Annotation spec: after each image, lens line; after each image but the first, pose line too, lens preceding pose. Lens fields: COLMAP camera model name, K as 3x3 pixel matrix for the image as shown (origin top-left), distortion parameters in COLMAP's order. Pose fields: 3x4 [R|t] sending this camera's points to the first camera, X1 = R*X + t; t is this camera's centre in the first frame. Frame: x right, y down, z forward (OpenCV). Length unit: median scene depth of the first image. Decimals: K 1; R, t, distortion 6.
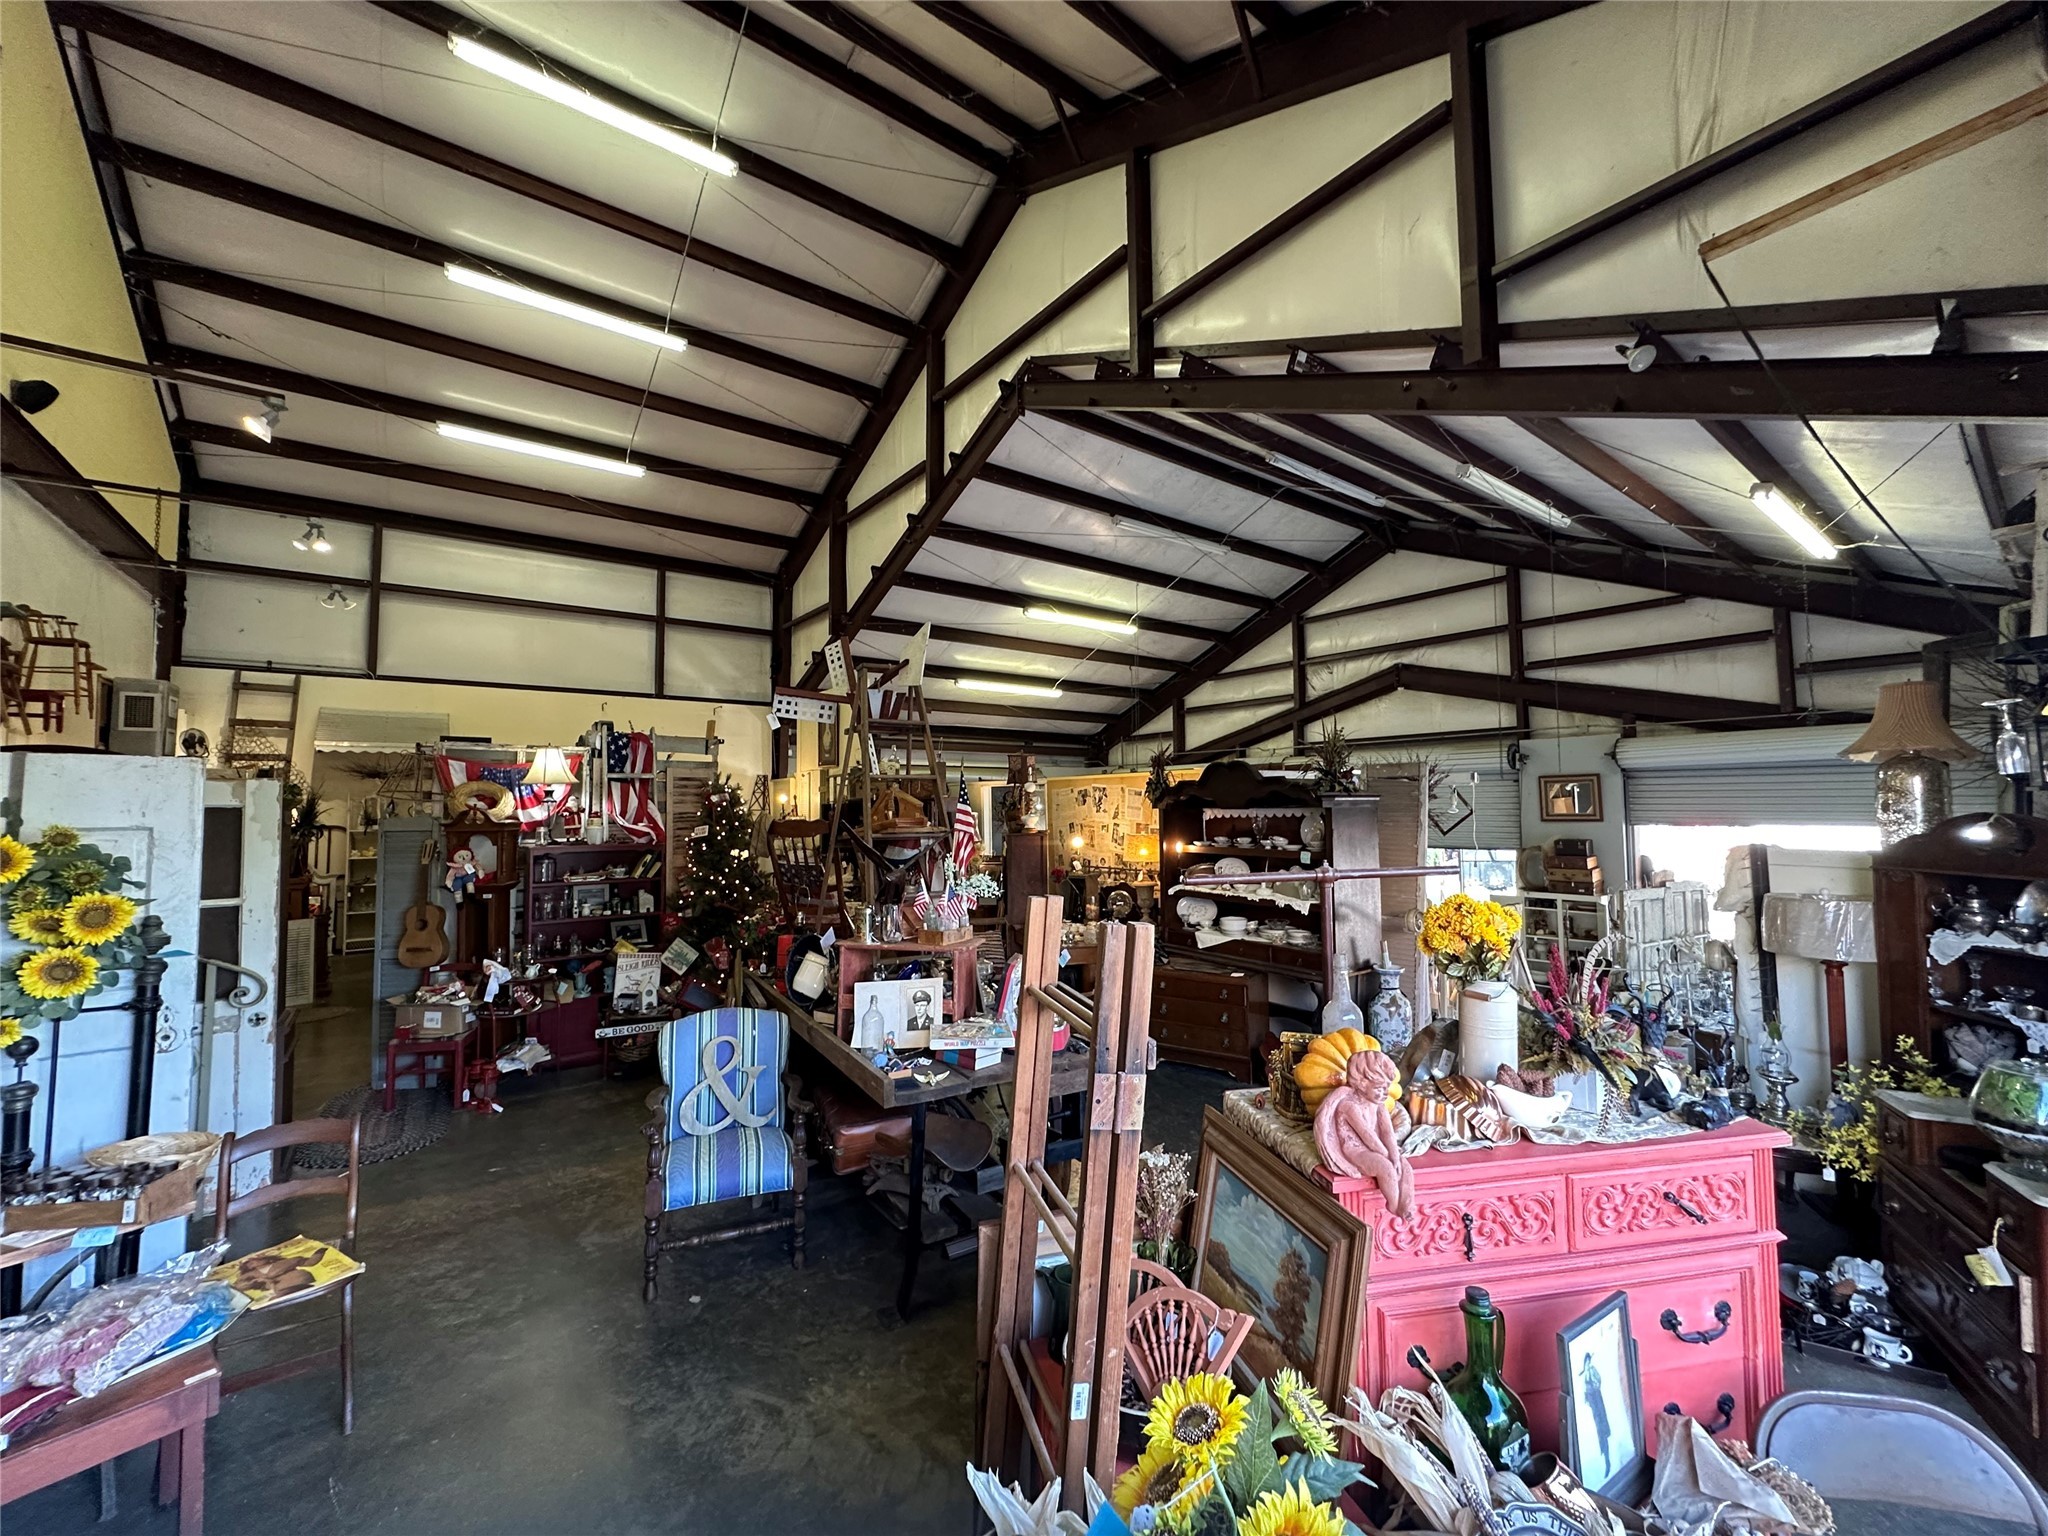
lens RADIAL K [[817.8, 0, 1011.7], [0, 817.8, 767.2], [0, 0, 1]] dist [-0.001978, -0.000247]
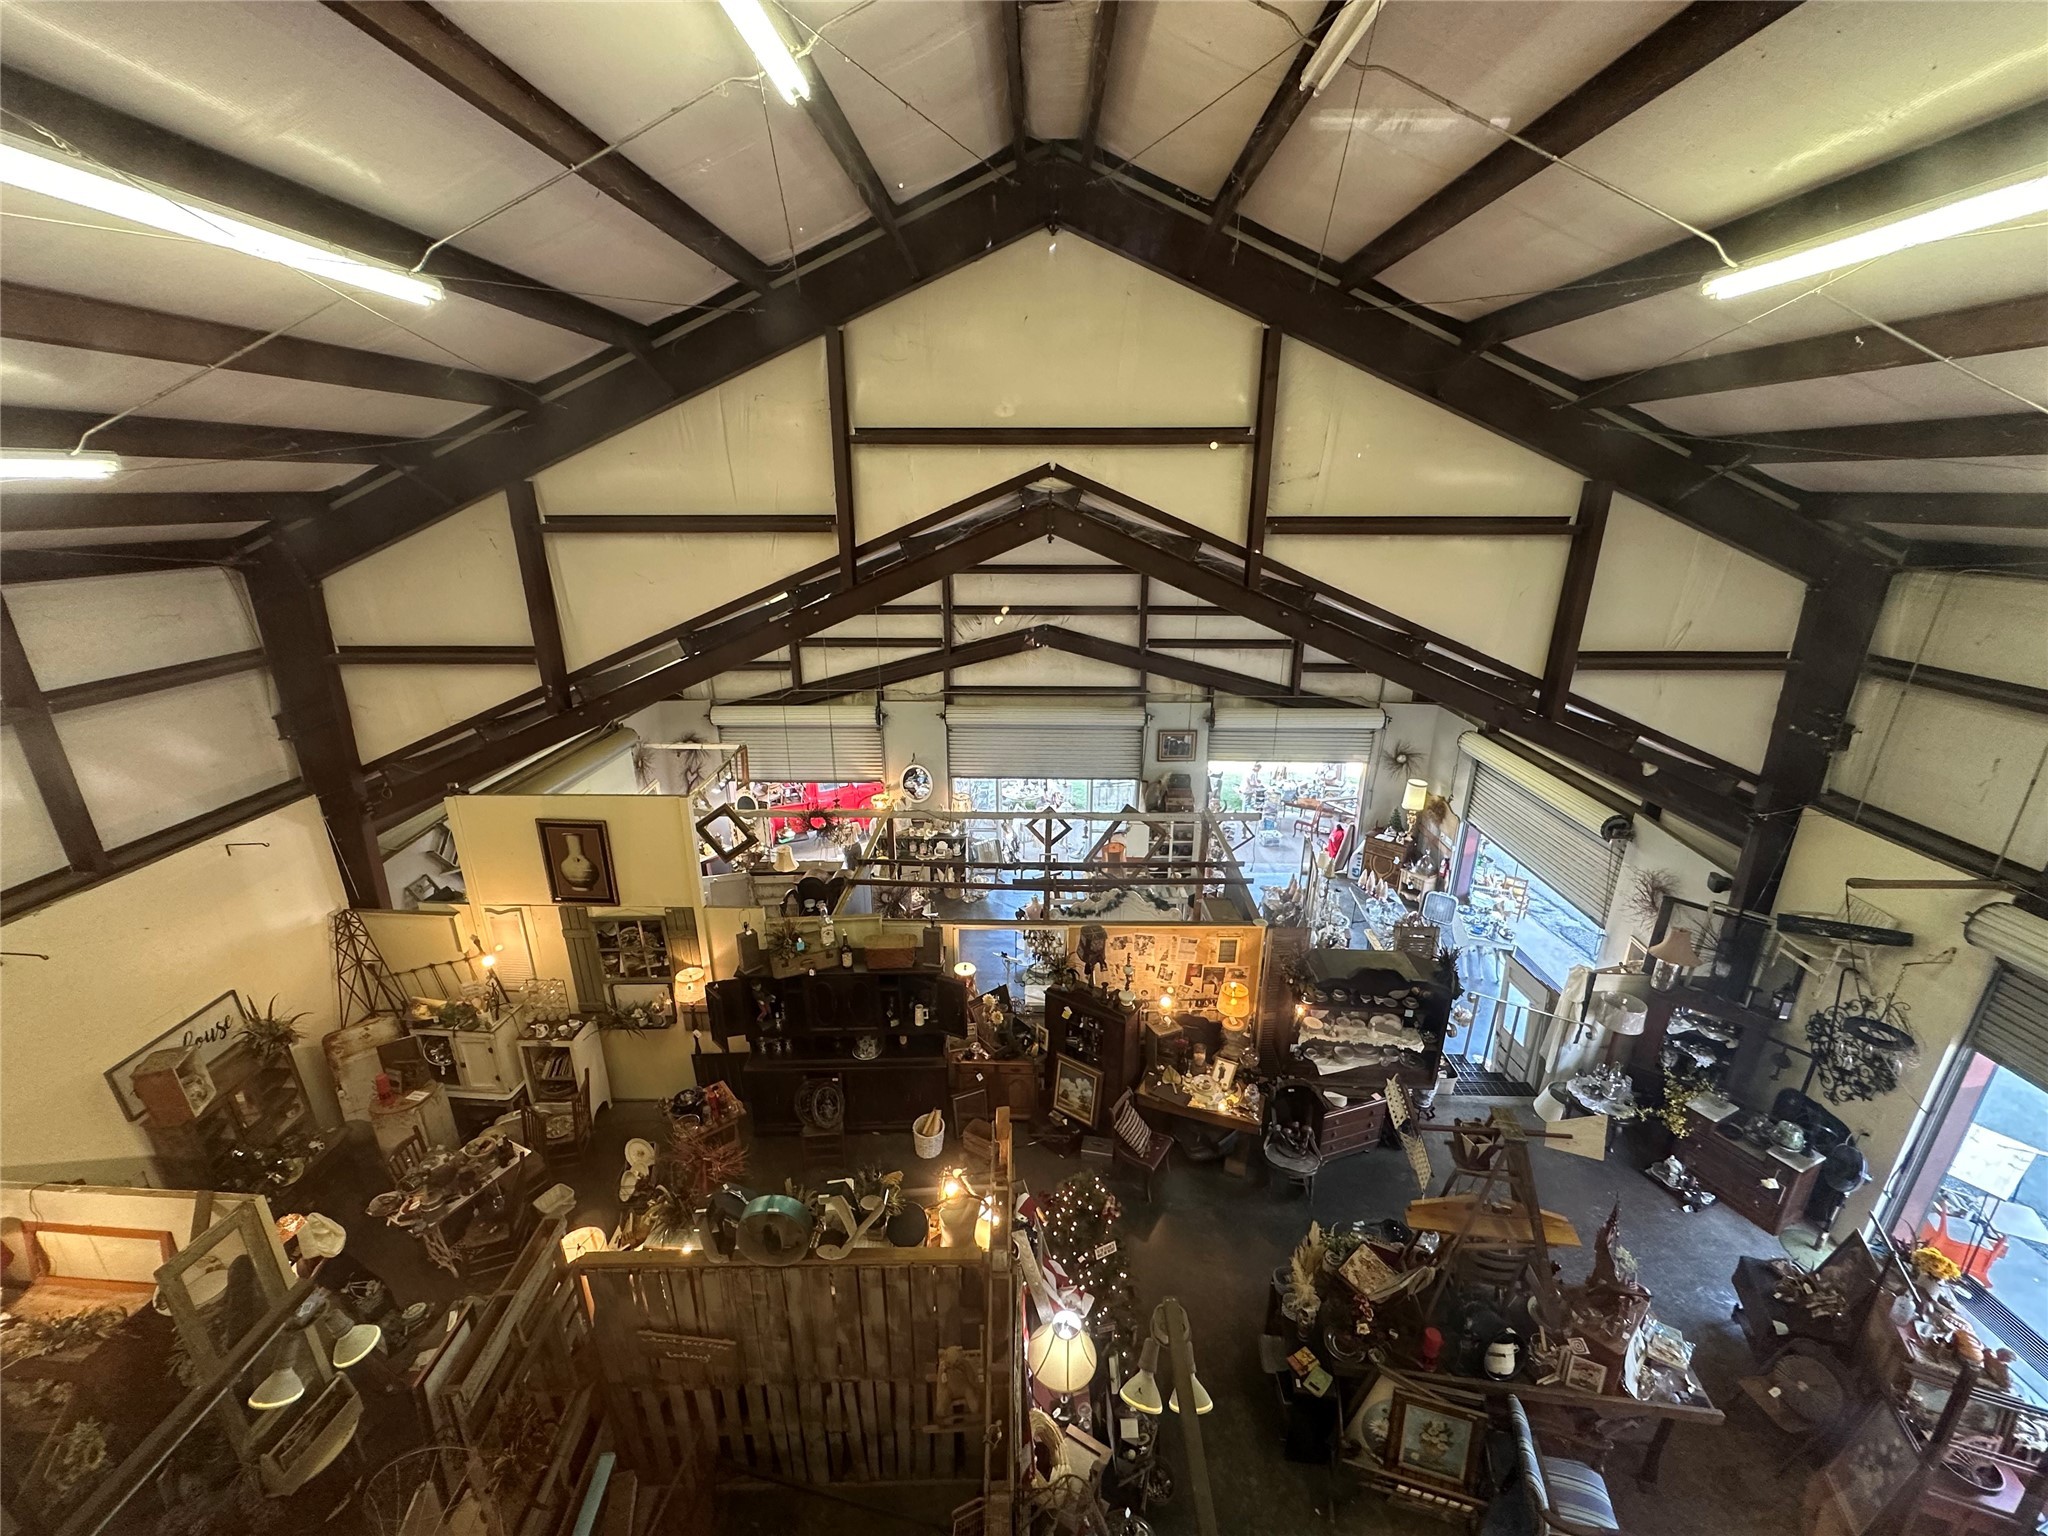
lens RADIAL K [[817.8, 0, 1020.0], [0, 817.8, 769.7], [0, 0, 1]] dist [-0.001978, -0.000247]
pose [[0.618257, -0.249164, 0.745436, -0.563094], [-0.039016, 0.937523, 0.345729, -0.413207], [-0.785007, -0.242834, 0.569909, 0.412607]]
